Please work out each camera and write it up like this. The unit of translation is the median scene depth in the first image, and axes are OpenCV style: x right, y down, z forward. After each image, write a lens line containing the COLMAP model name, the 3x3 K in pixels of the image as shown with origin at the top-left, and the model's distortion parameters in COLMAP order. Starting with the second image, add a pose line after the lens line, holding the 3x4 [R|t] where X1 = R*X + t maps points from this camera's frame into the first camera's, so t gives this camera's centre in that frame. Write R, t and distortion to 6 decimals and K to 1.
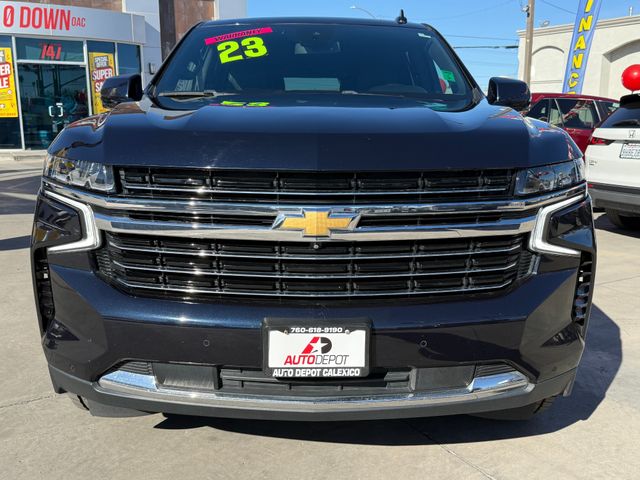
lens RADIAL K [[633.7, 0, 320.0], [0, 633.7, 240.0], [0, 0, 1]] dist [-0.003724, -0.008399]
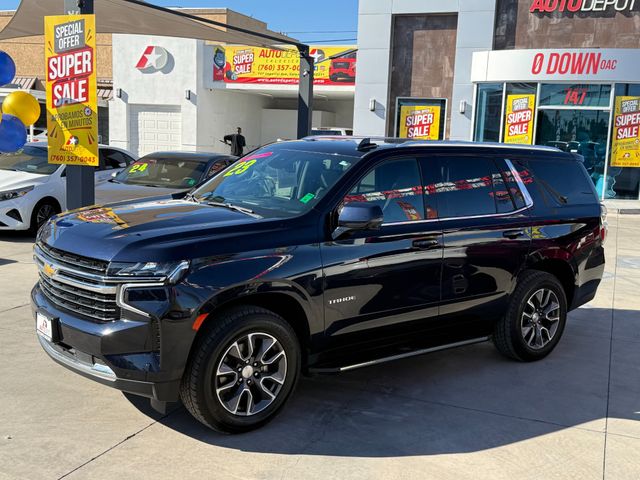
lens RADIAL K [[758.6, 0, 320.0], [0, 758.6, 240.0], [0, 0, 1]] dist [0.230938, -0.600664]
pose [[0.604668, 0.138472, -0.784348, 1.873597], [-0.190587, 0.981317, 0.026319, -0.265810], [0.773339, 0.133573, 0.619762, 0.009662]]
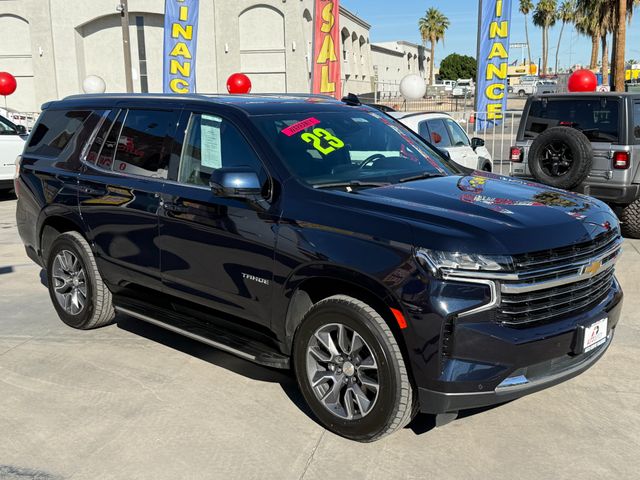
lens RADIAL K [[758.6, 0, 320.0], [0, 758.6, 240.0], [0, 0, 1]] dist [0.230938, -0.600664]
pose [[0.712294, -0.155339, 0.684476, -1.473561], [0.125523, 0.987673, 0.093524, -0.290686], [-0.690566, 0.019301, 0.723012, -0.073269]]
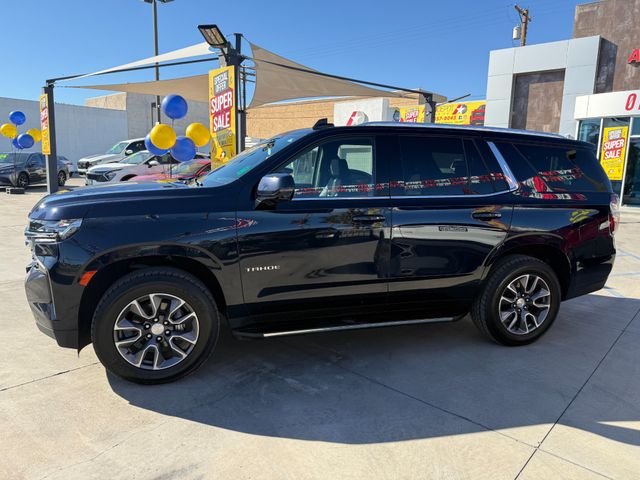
lens RADIAL K [[454.9, 0, 320.0], [0, 454.9, 240.0], [0, 0, 1]] dist [0.059782, -0.077272]
pose [[0.280255, 0.163923, -0.945826, 1.549349], [-0.209878, 0.971936, 0.106260, -0.307238], [0.936701, 0.168728, 0.306794, 1.072853]]
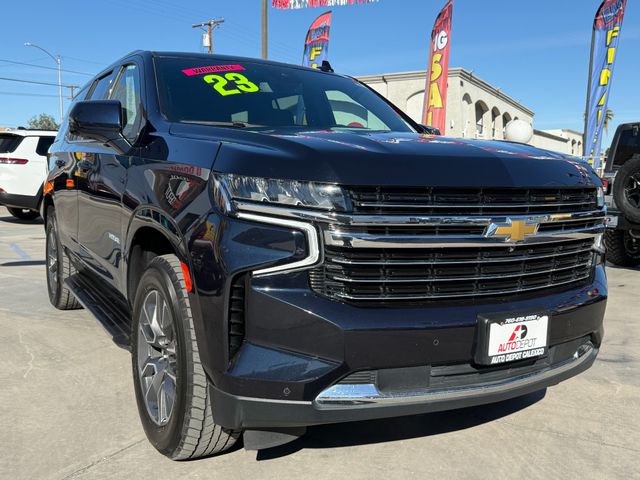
lens RADIAL K [[620.6, 0, 320.0], [0, 620.6, 240.0], [0, 0, 1]] dist [0.152363, -0.318042]
pose [[0.878891, -0.047640, 0.474637, -0.617221], [0.065701, 0.997607, -0.021529, -0.004965], [-0.472476, 0.050106, 0.879918, 0.085176]]
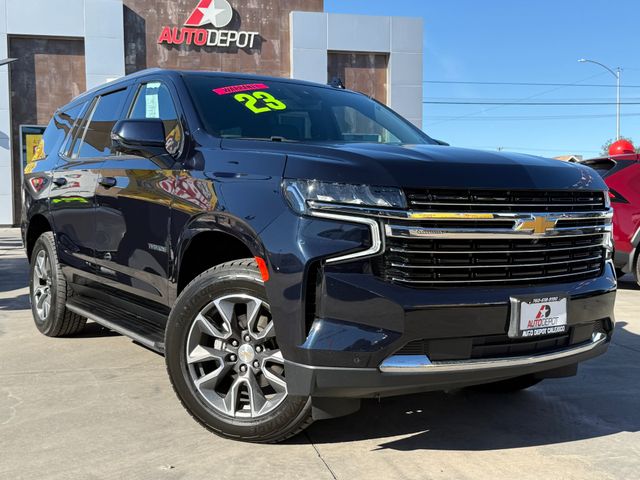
lens RADIAL K [[758.6, 0, 320.0], [0, 758.6, 240.0], [0, 0, 1]] dist [0.230938, -0.600664]
pose [[0.845784, -0.034959, 0.532378, -0.927130], [0.085762, 0.993783, -0.070992, 0.060393], [-0.526587, 0.105702, 0.843524, -0.142398]]
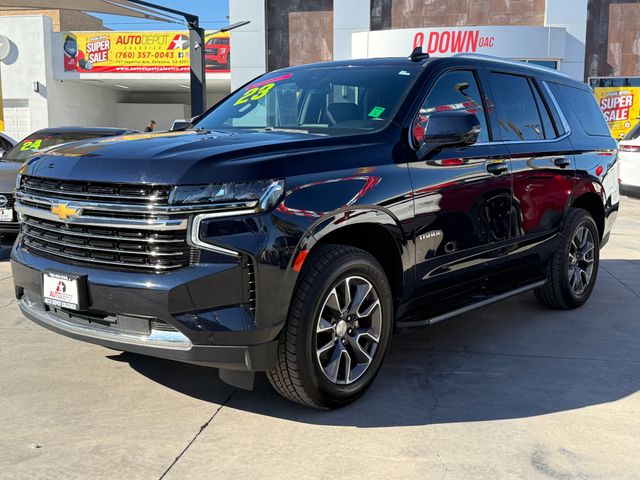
lens RADIAL K [[758.6, 0, 320.0], [0, 758.6, 240.0], [0, 0, 1]] dist [0.230938, -0.600664]
pose [[0.764212, 0.084712, -0.639377, 1.216929], [-0.125782, 0.991877, -0.018925, 0.001558], [0.632581, 0.094885, 0.768660, -0.076429]]
